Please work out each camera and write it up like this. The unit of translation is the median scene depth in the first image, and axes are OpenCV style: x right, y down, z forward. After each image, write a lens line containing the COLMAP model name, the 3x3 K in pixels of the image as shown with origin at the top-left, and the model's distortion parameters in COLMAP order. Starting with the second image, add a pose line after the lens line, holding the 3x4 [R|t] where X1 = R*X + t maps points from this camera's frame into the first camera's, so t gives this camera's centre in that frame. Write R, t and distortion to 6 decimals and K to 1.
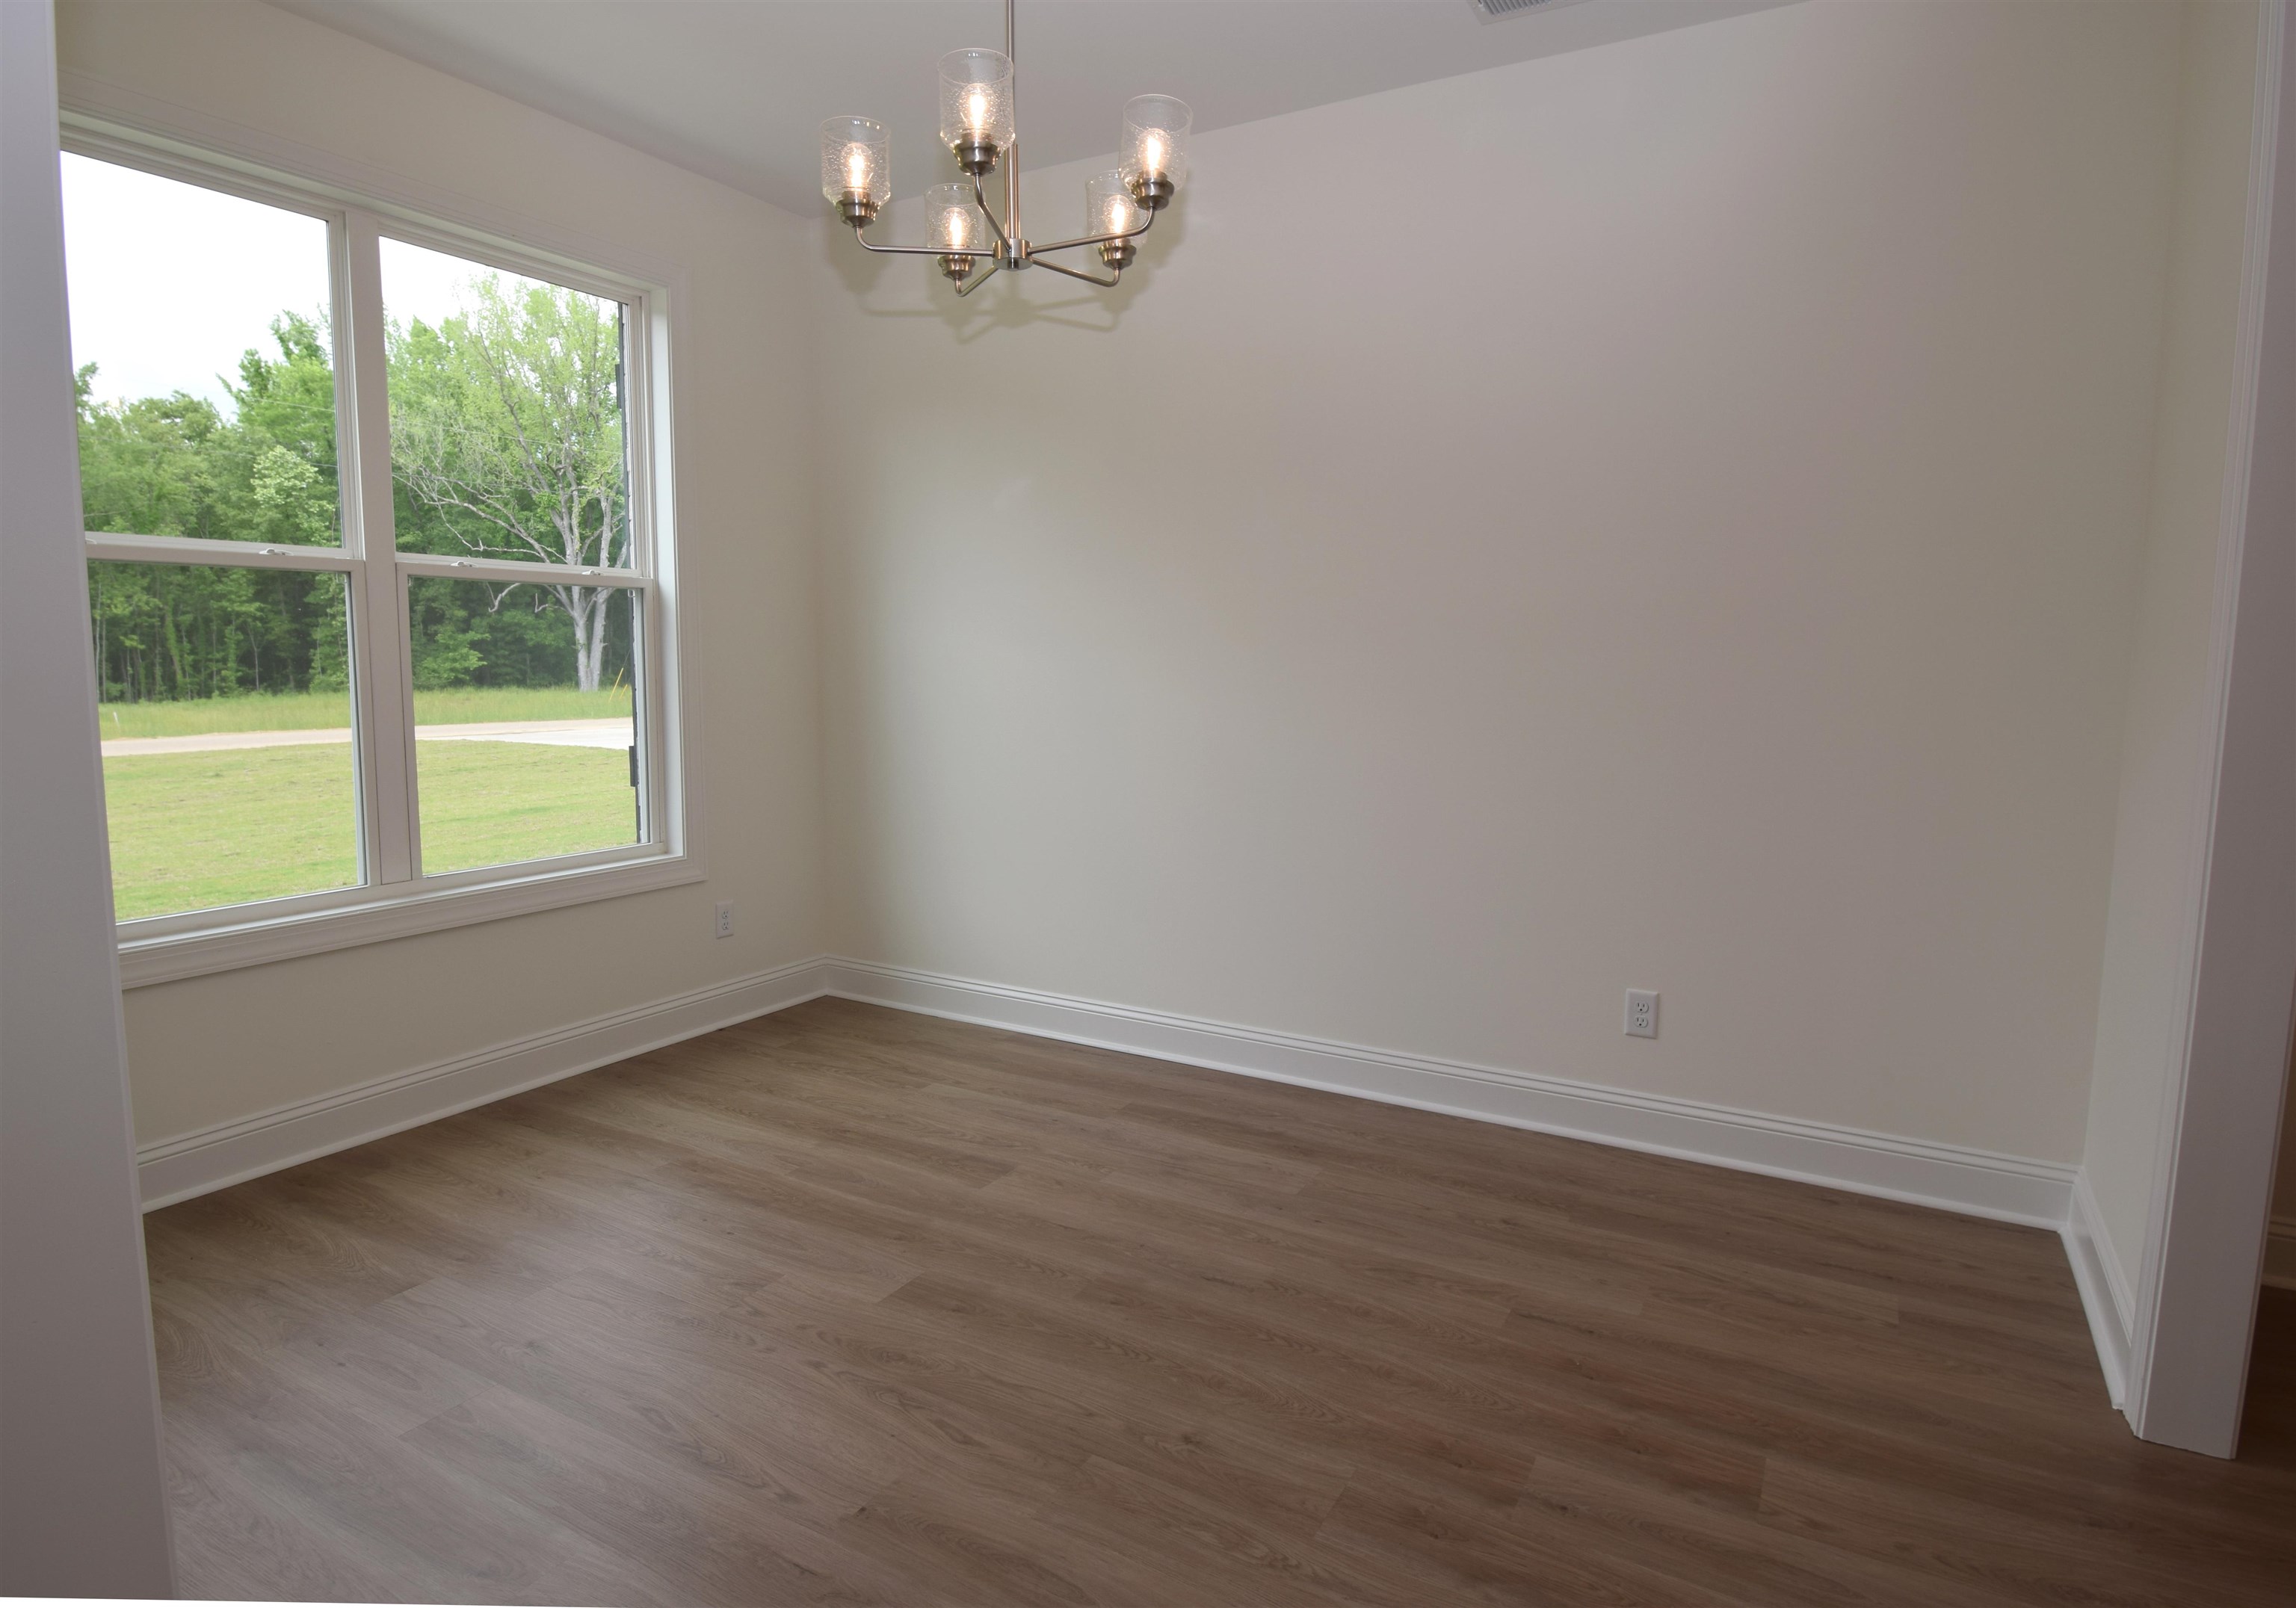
lens RADIAL K [[1291.9, 0, 1150.4], [0, 1291.9, 795.7], [0, 0, 1]] dist [0.004289, 0.000618]
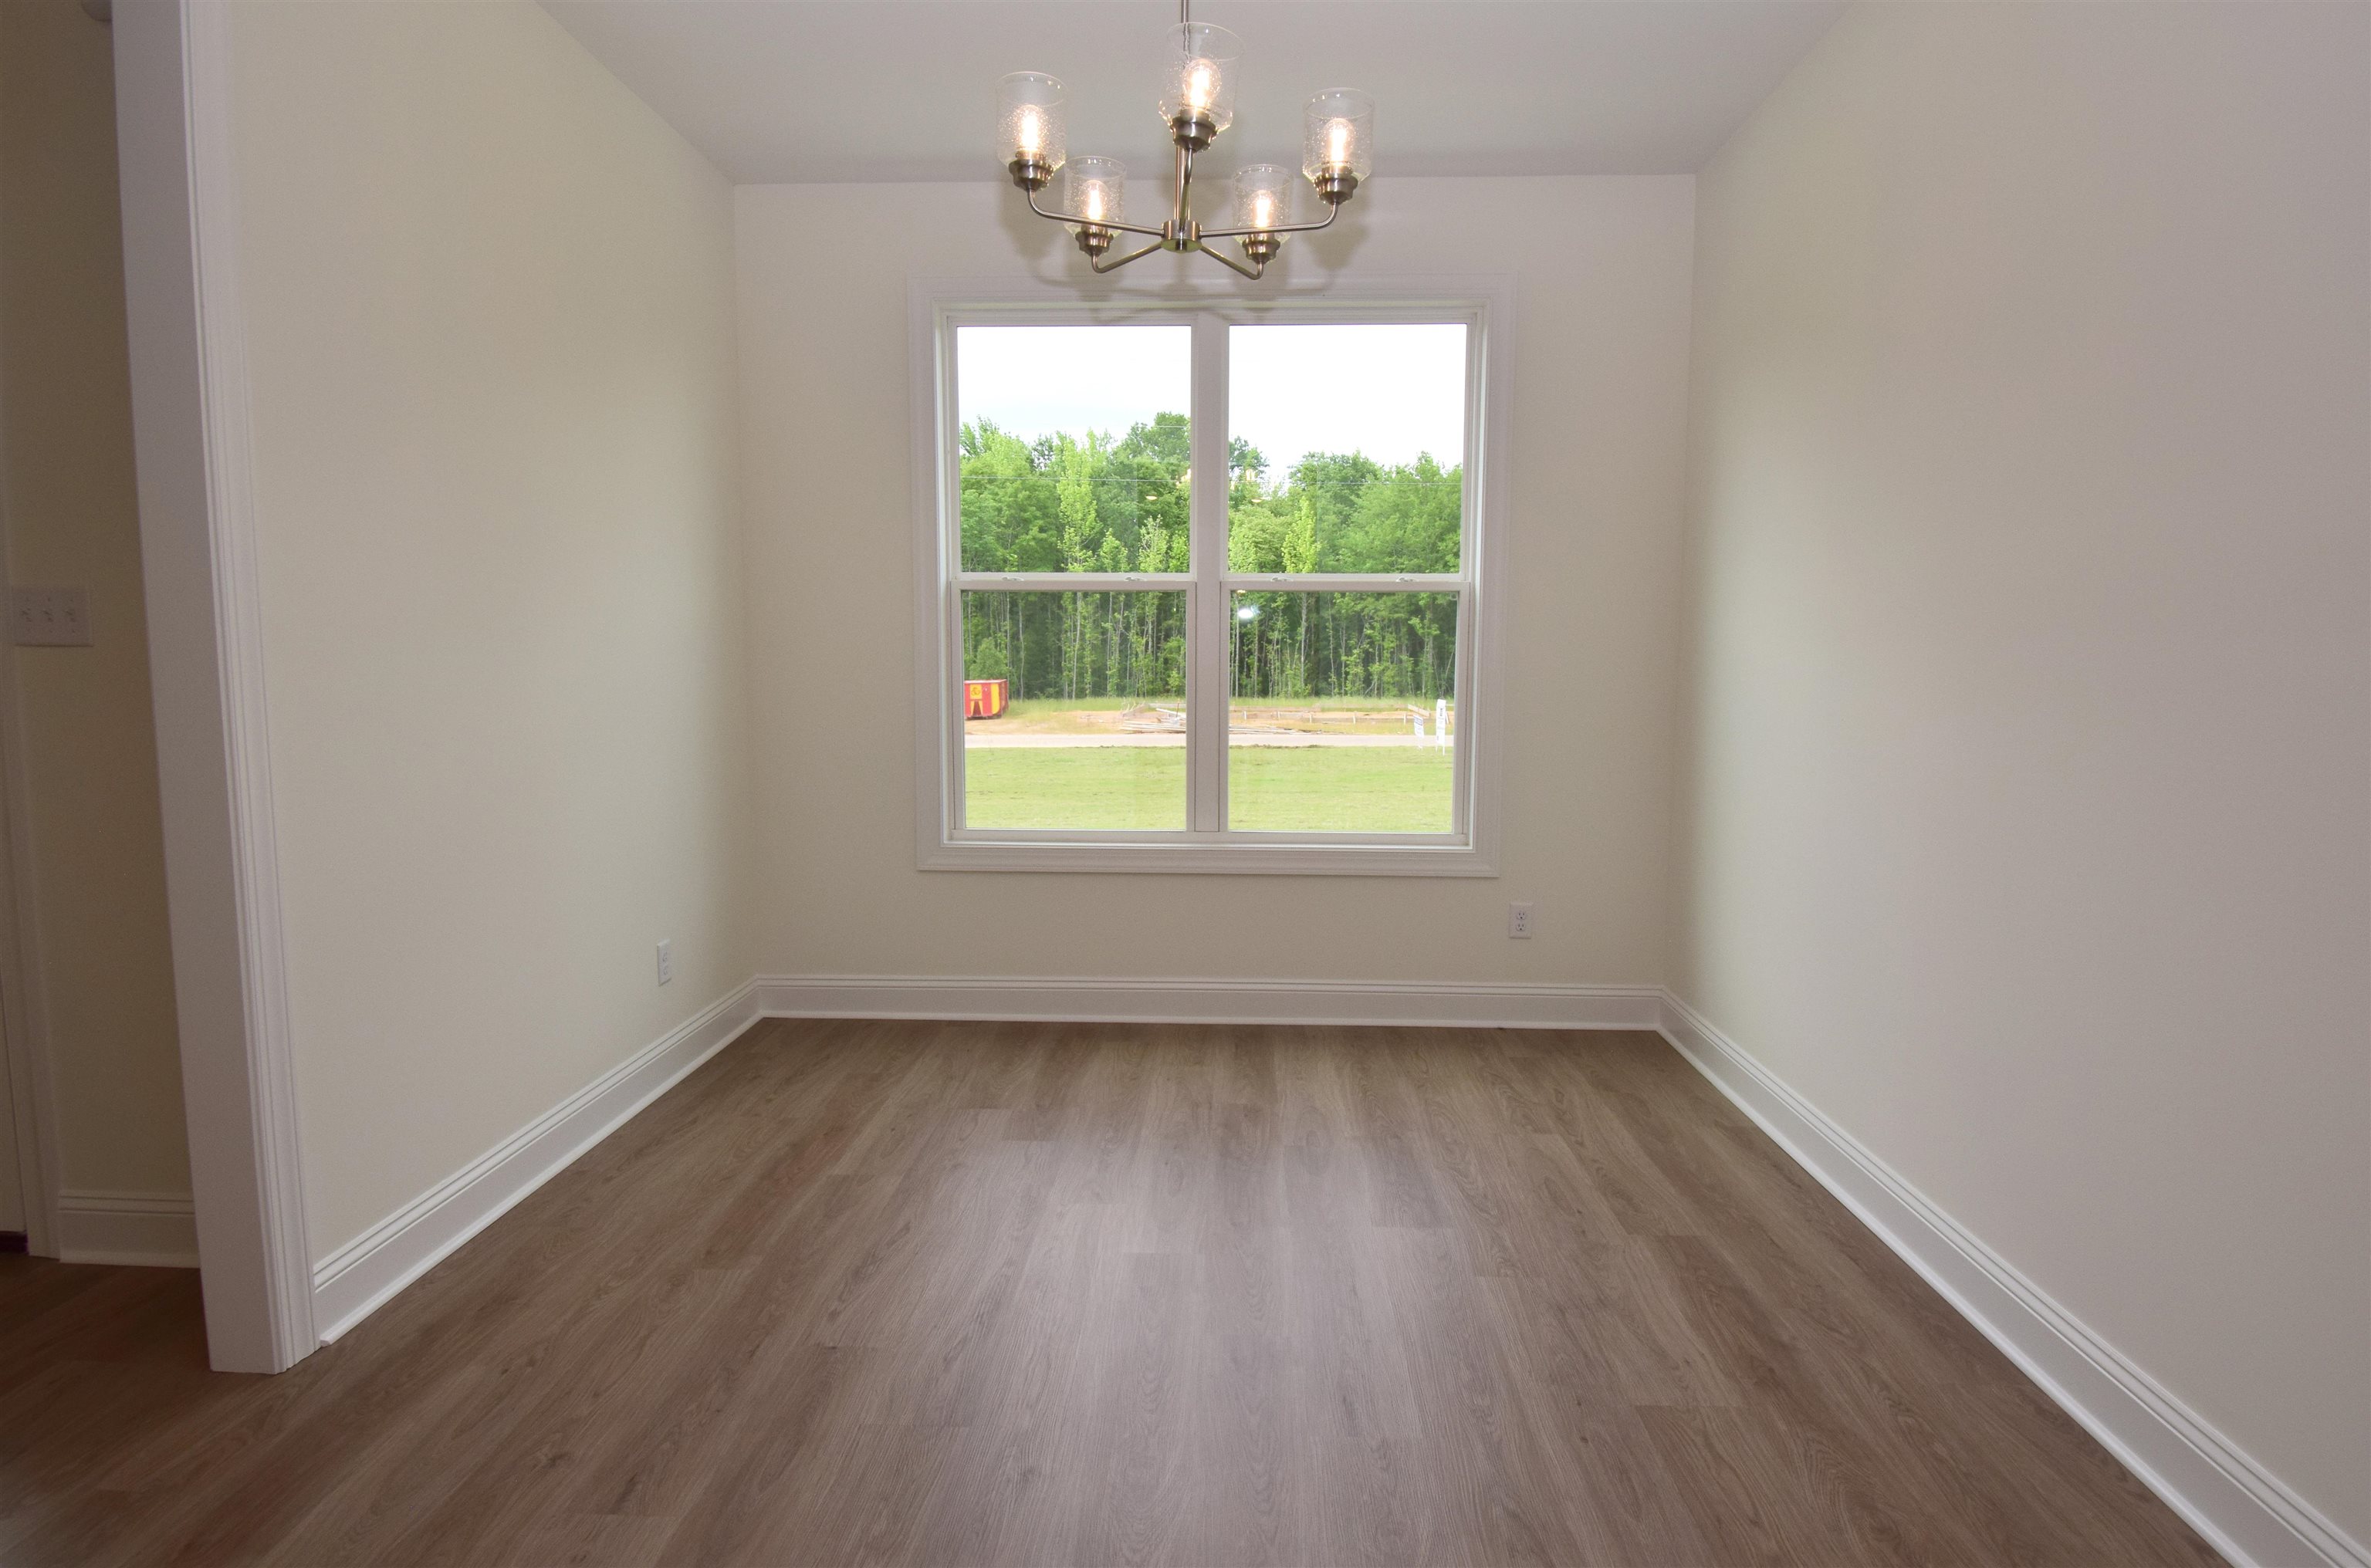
lens RADIAL K [[1279.0, 0, 1172.5], [0, 1279.0, 798.9], [0, 0, 1]] dist [0.002534, -0.025929]
pose [[0.465988, 0.094931, -0.879684, 0.494275], [-0.100505, 0.993472, 0.053970, -0.028576], [0.879064, 0.063263, 0.472487, 0.366597]]
